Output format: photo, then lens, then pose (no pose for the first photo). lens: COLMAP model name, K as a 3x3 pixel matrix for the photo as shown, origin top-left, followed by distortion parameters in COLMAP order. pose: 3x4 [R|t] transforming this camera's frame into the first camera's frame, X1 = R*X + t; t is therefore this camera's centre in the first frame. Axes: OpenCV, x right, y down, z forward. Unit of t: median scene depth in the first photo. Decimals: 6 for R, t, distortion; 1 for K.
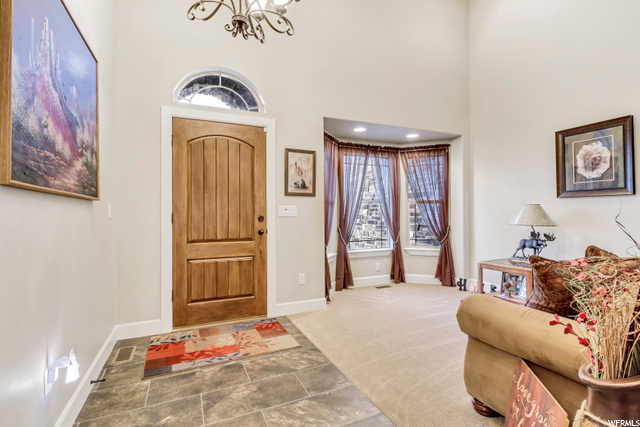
lens RADIAL K [[312.7, 0, 320.8], [0, 312.7, 212.8], [0, 0, 1]] dist [-0.075005, 0.029091]
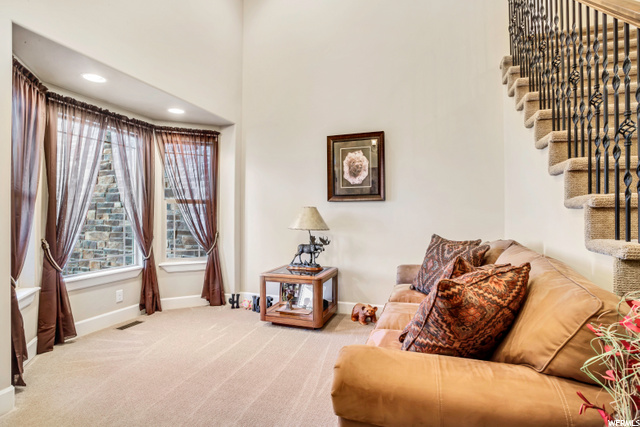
lens RADIAL K [[312.7, 0, 320.8], [0, 312.7, 212.8], [0, 0, 1]] dist [-0.075005, 0.029091]
pose [[0.686051, 0.010299, 0.727481, 0.004712], [-0.003760, 0.999937, -0.010611, 0.000046], [-0.727544, 0.004544, 0.686046, 0.247769]]
